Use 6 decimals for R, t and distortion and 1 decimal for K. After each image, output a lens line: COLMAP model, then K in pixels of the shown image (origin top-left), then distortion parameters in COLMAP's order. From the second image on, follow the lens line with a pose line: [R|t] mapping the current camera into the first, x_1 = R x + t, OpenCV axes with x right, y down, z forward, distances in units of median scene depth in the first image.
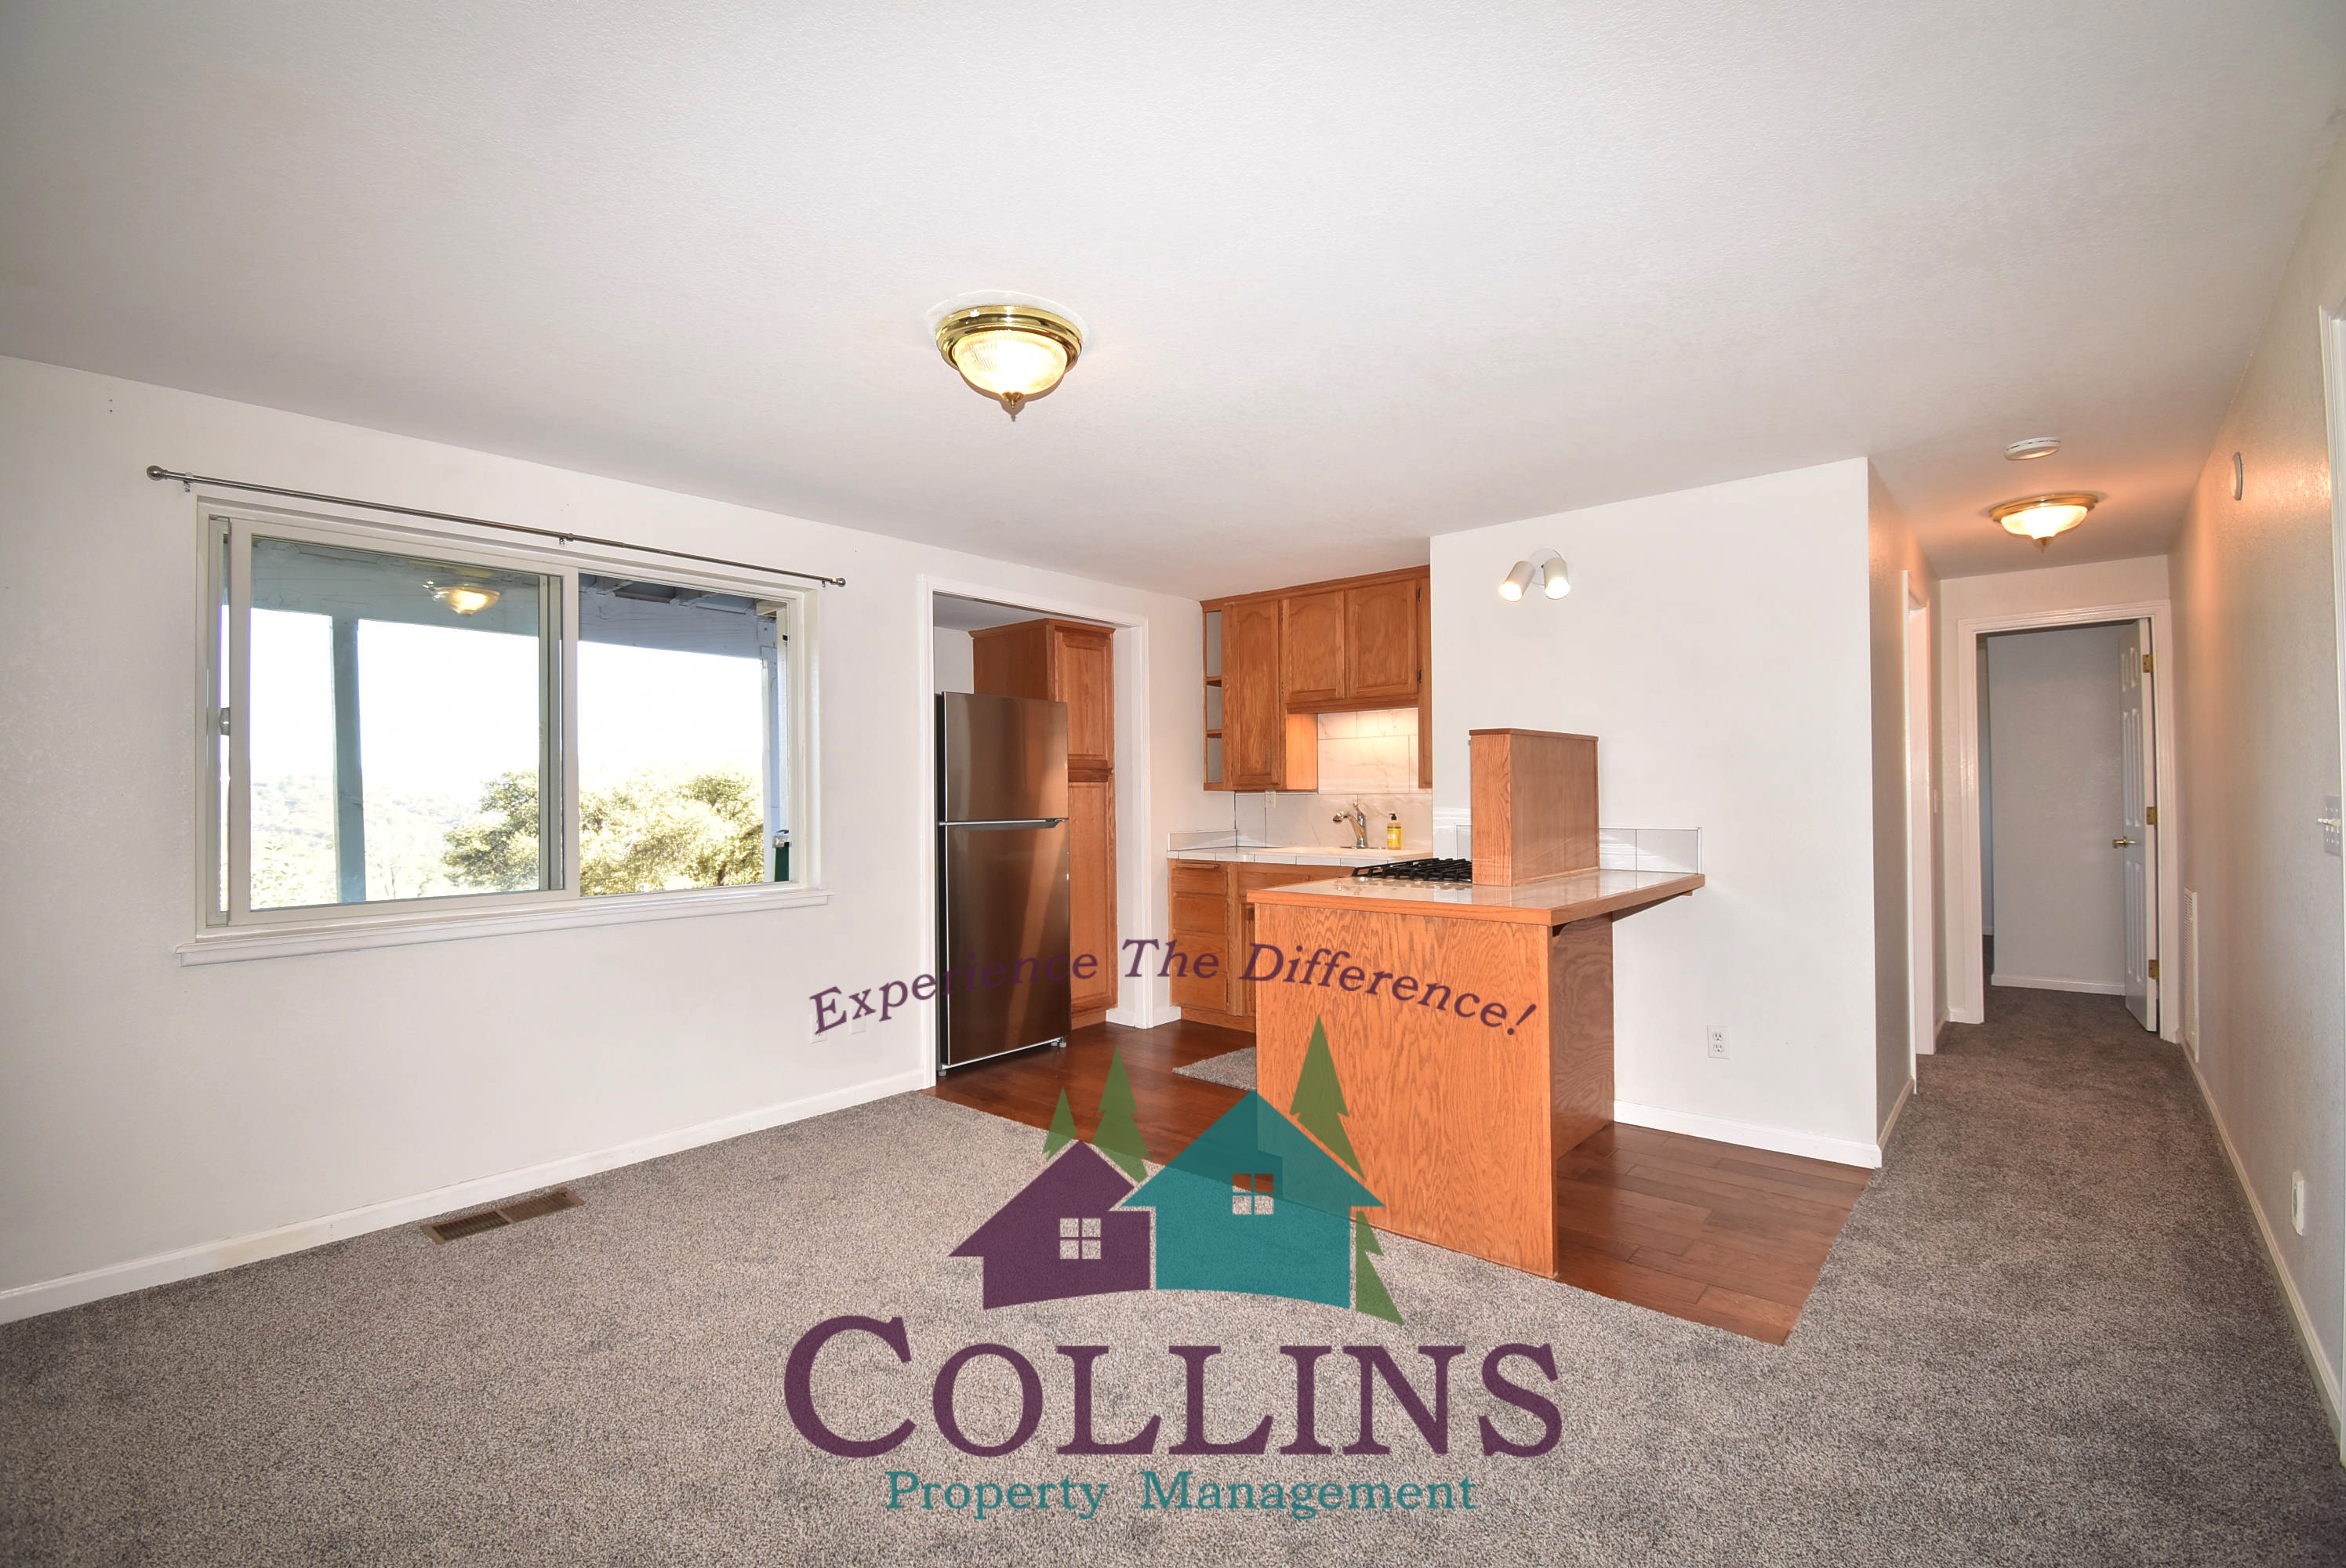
lens RADIAL K [[1034.8, 0, 1173.0], [0, 1034.8, 784.0], [0, 0, 1]] dist [-0.000867, -0.000093]
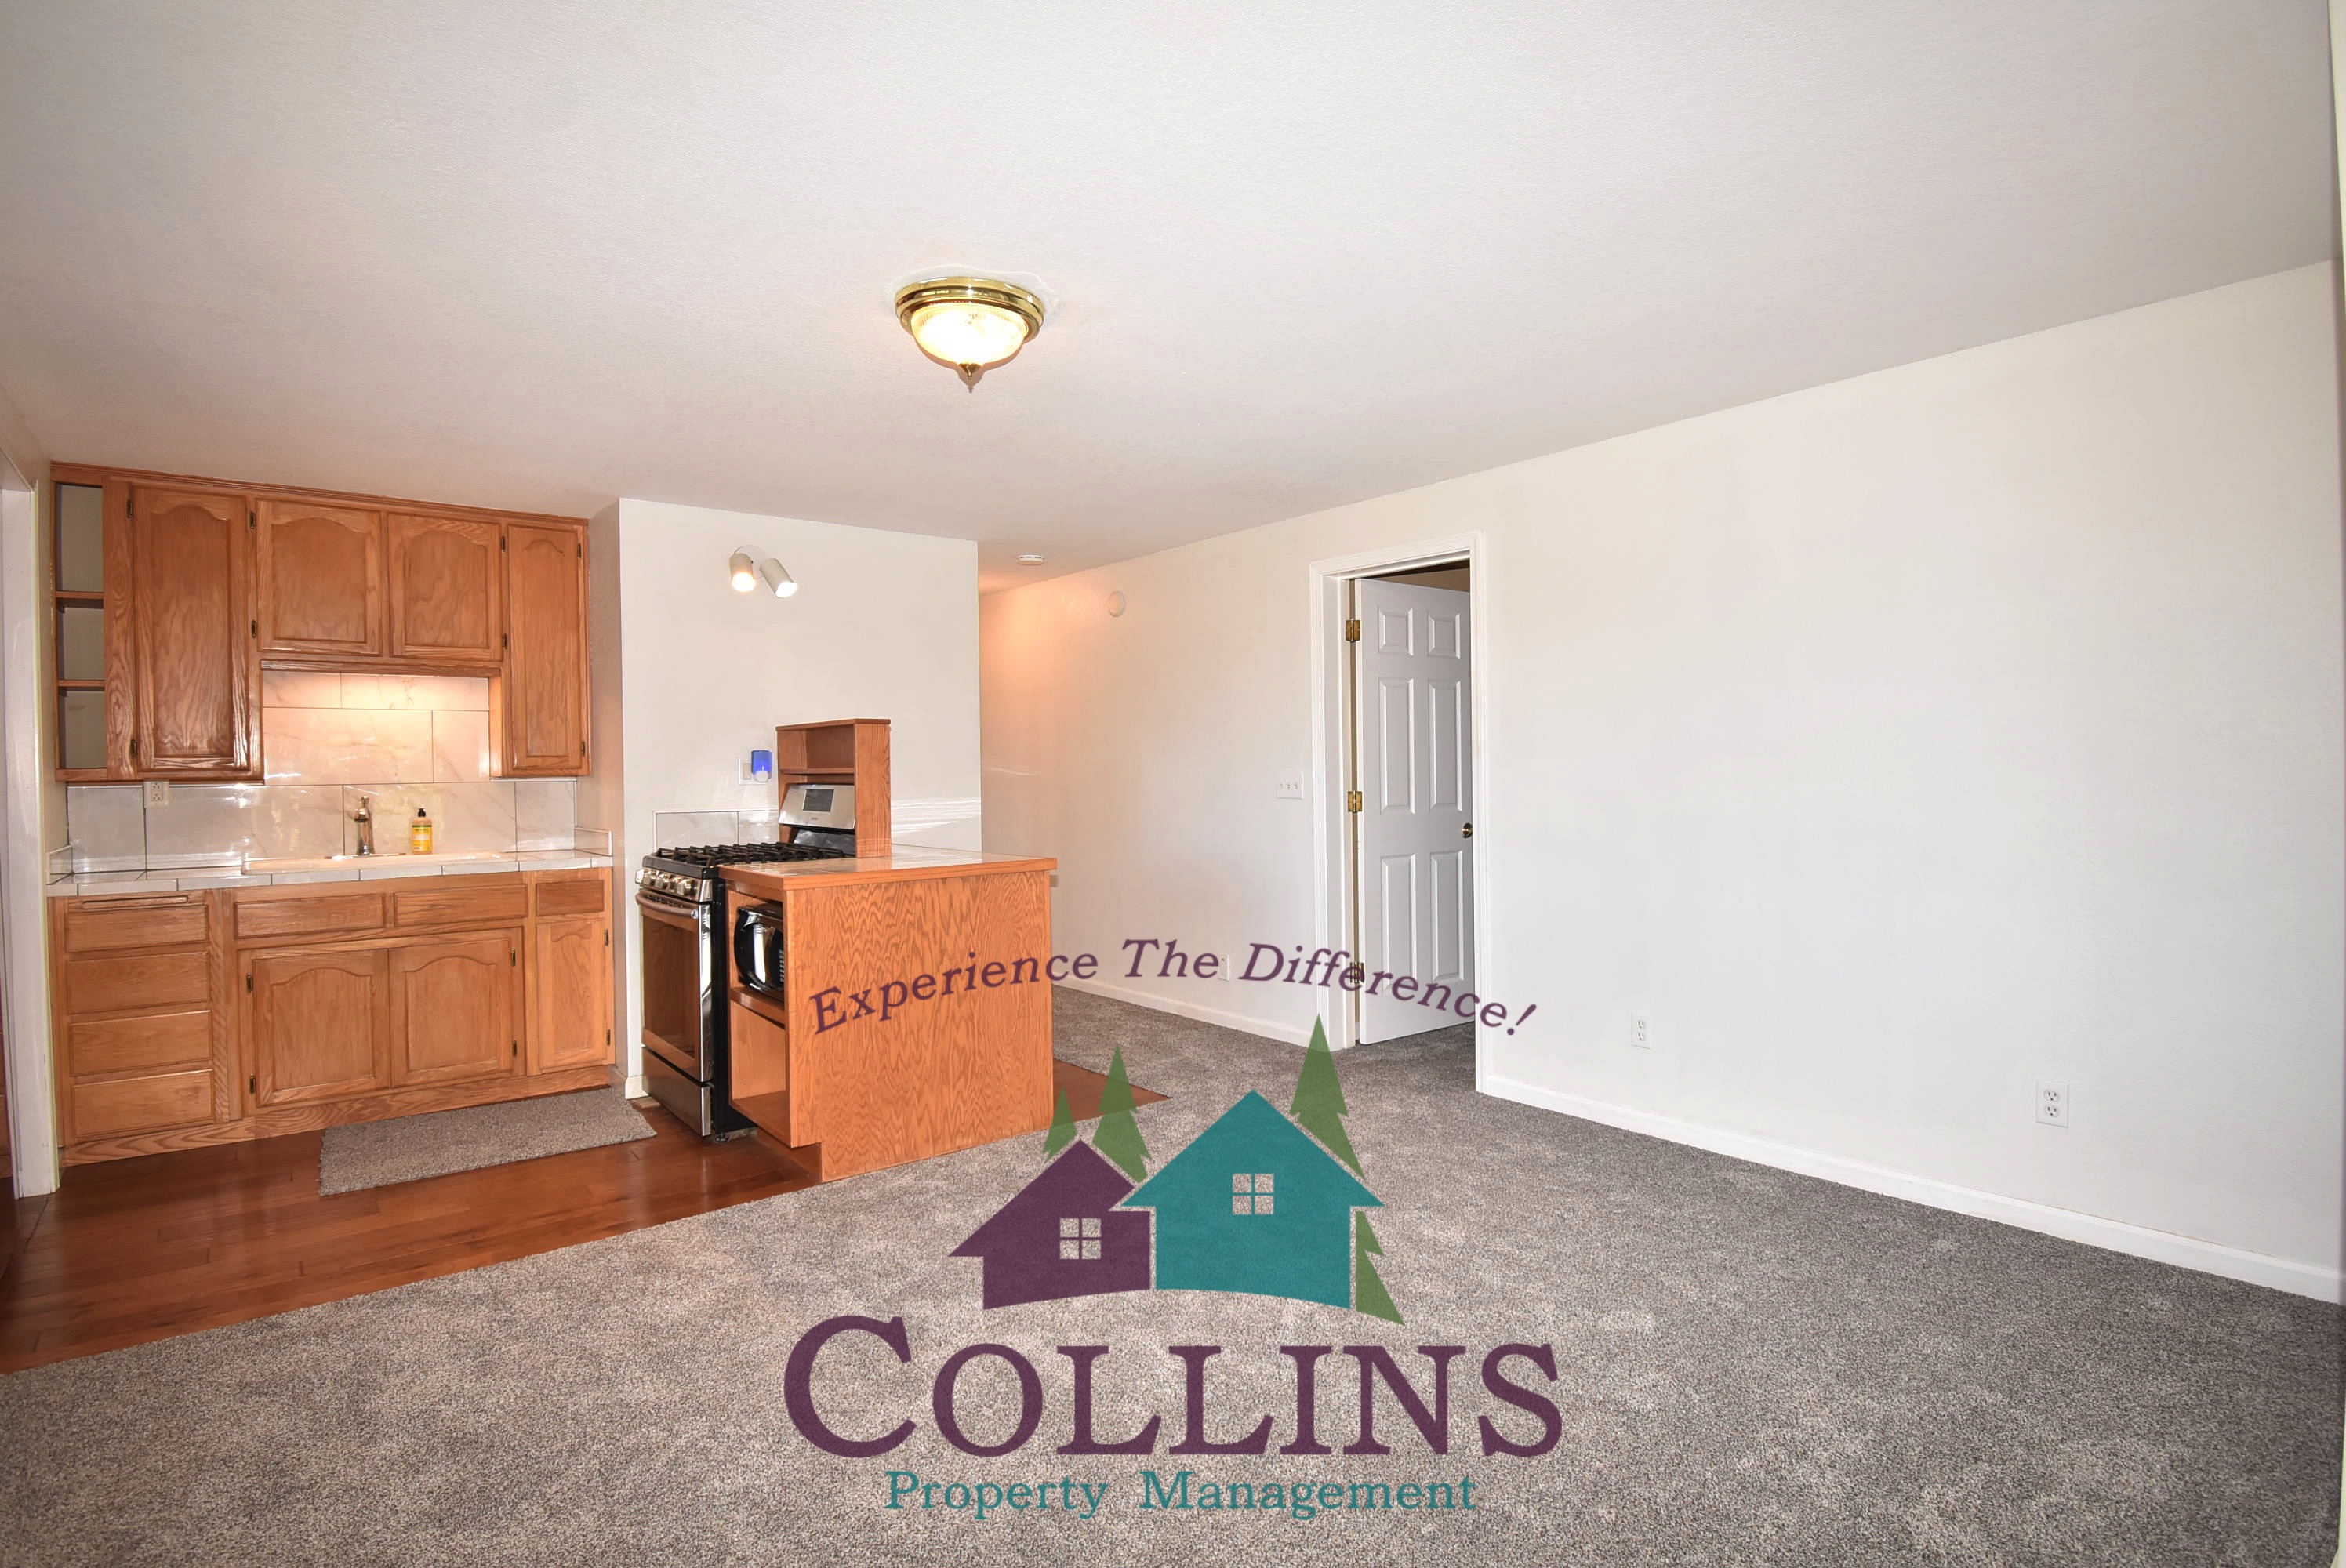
lens RADIAL K [[1176.1, 0, 1173.0], [0, 1176.1, 784.0], [0, 0, 1]] dist [0.021526, -0.028668]
pose [[0.181327, -0.006593, 0.983401, -0.981440], [0.004167, 0.999974, 0.005936, 0.012109], [-0.983414, 0.003022, 0.181350, 0.481147]]
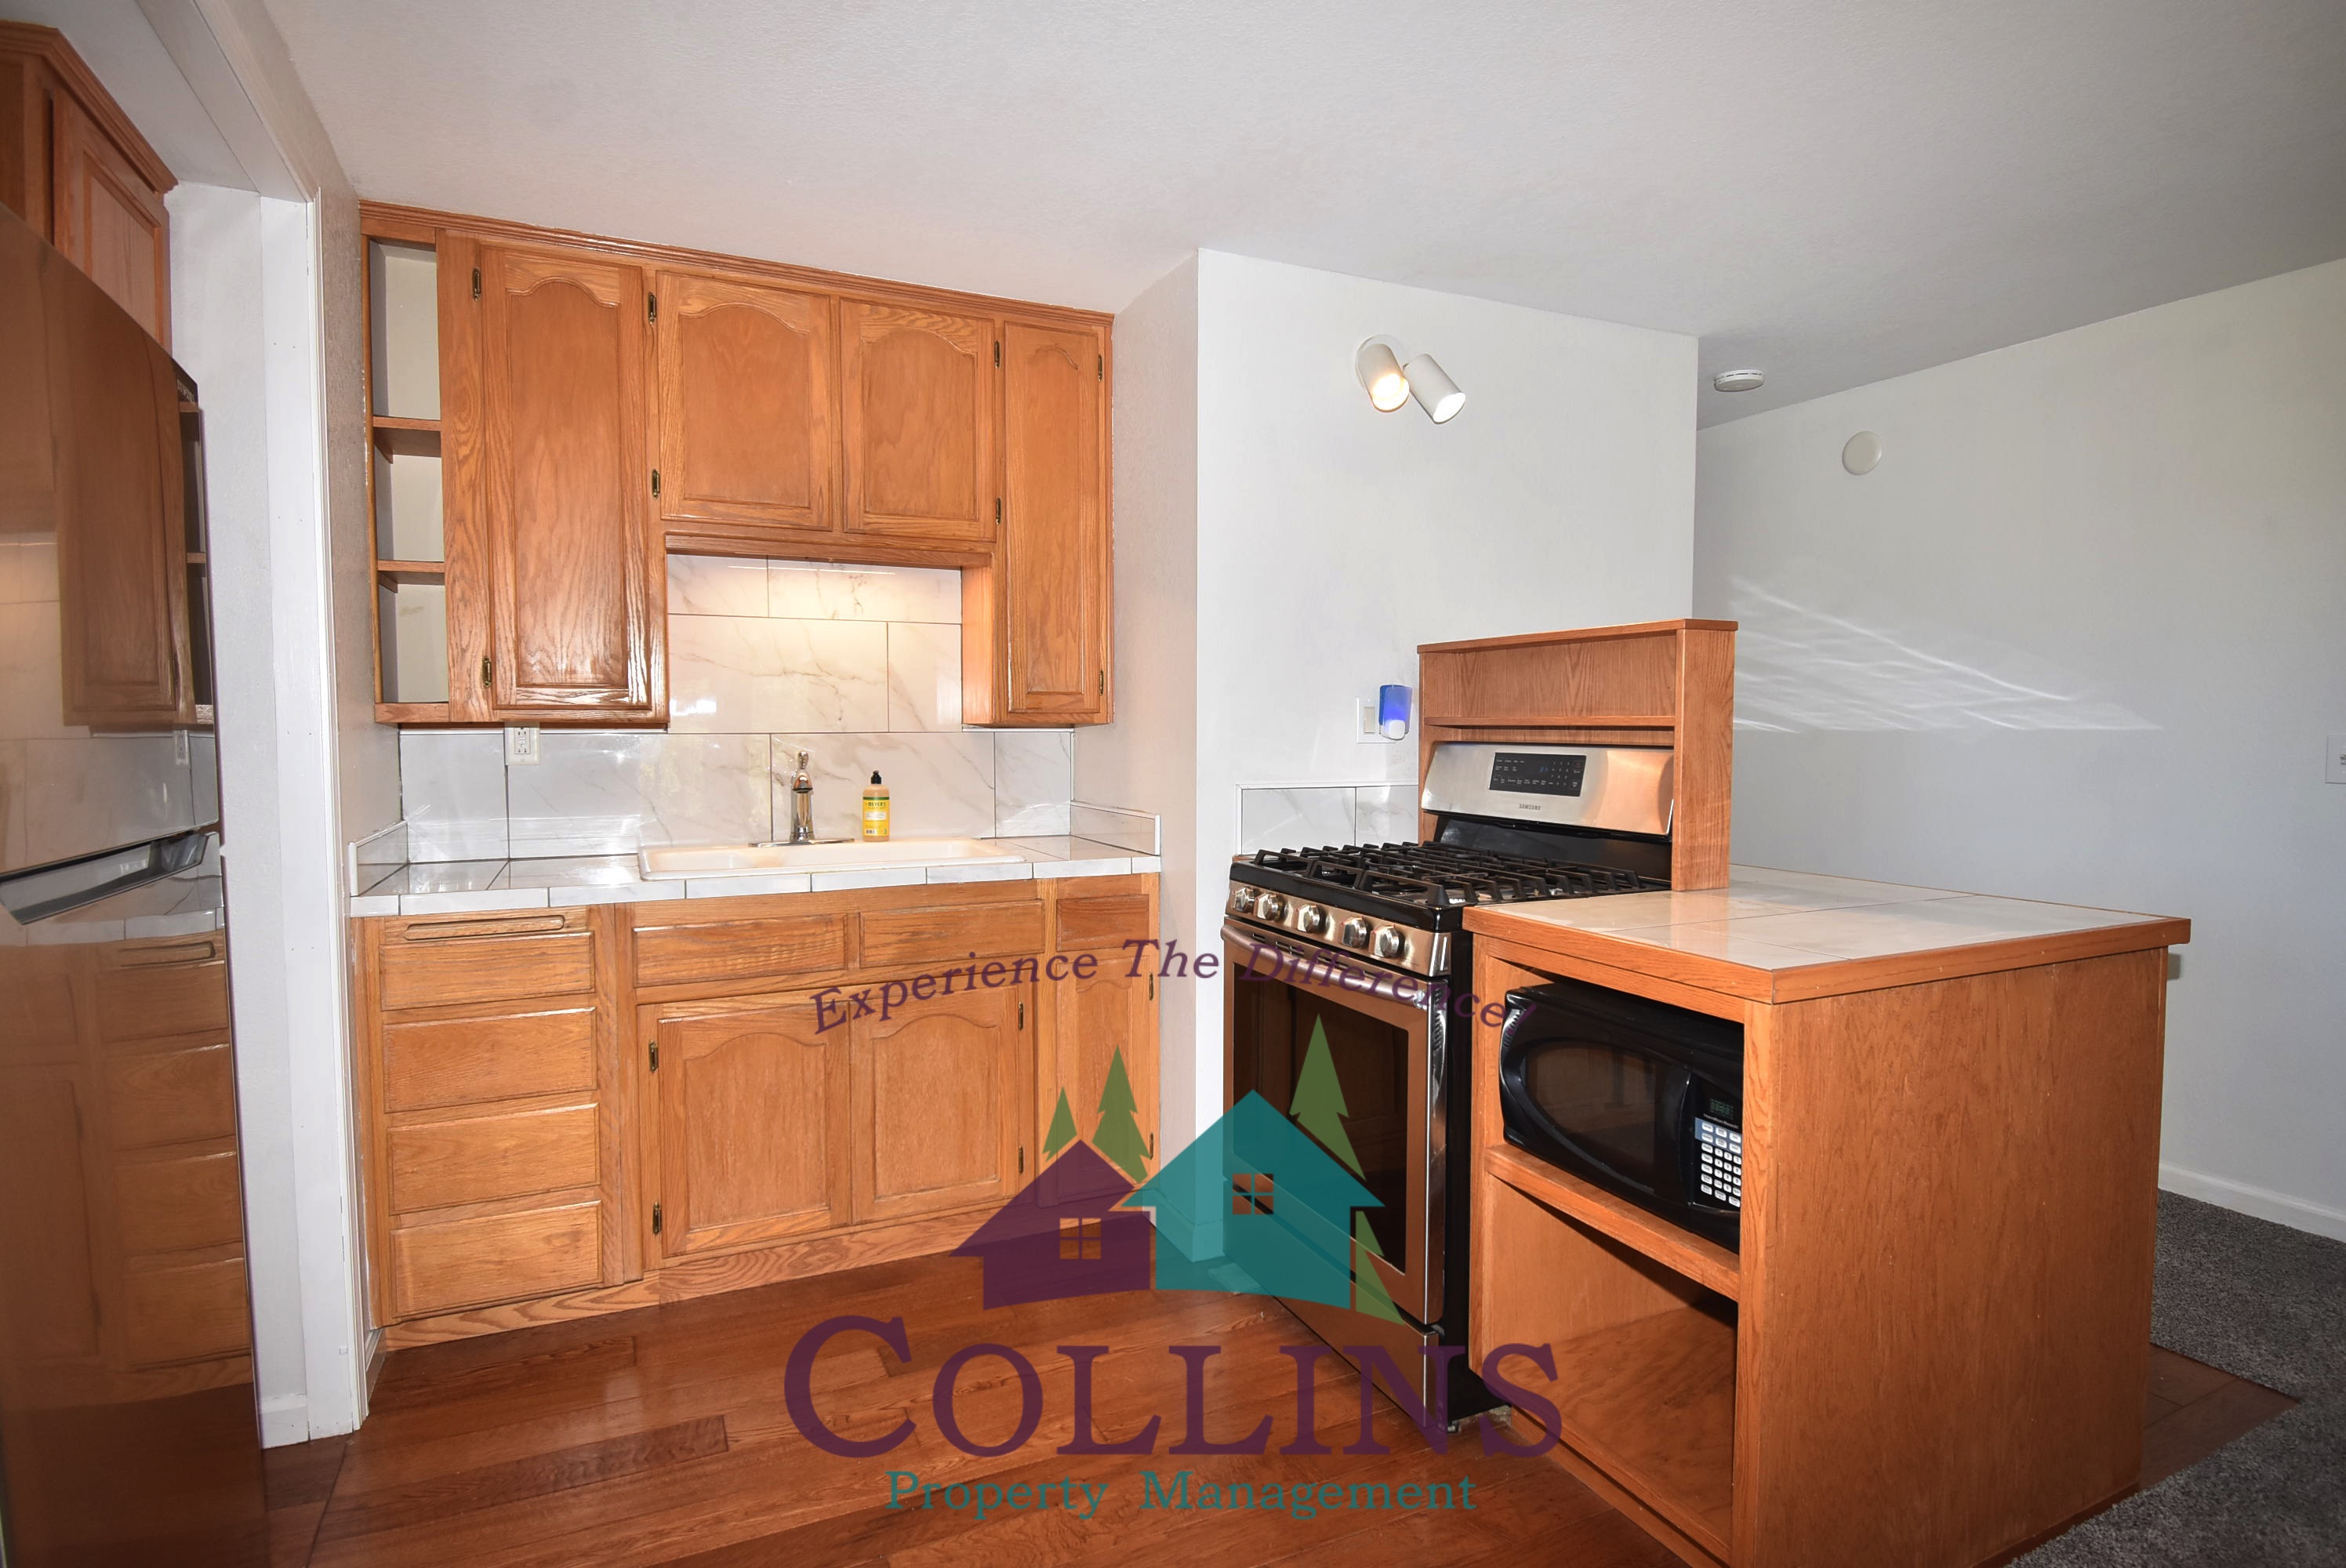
lens RADIAL K [[1213.2, 0, 1173.0], [0, 1213.2, 784.0], [0, 0, 1]] dist [0.026229, -0.035968]
pose [[0.405684, -0.037209, 0.913256, -0.484288], [-0.009135, 0.998956, 0.044759, 0.010938], [-0.913968, -0.026500, 0.404920, 1.078924]]
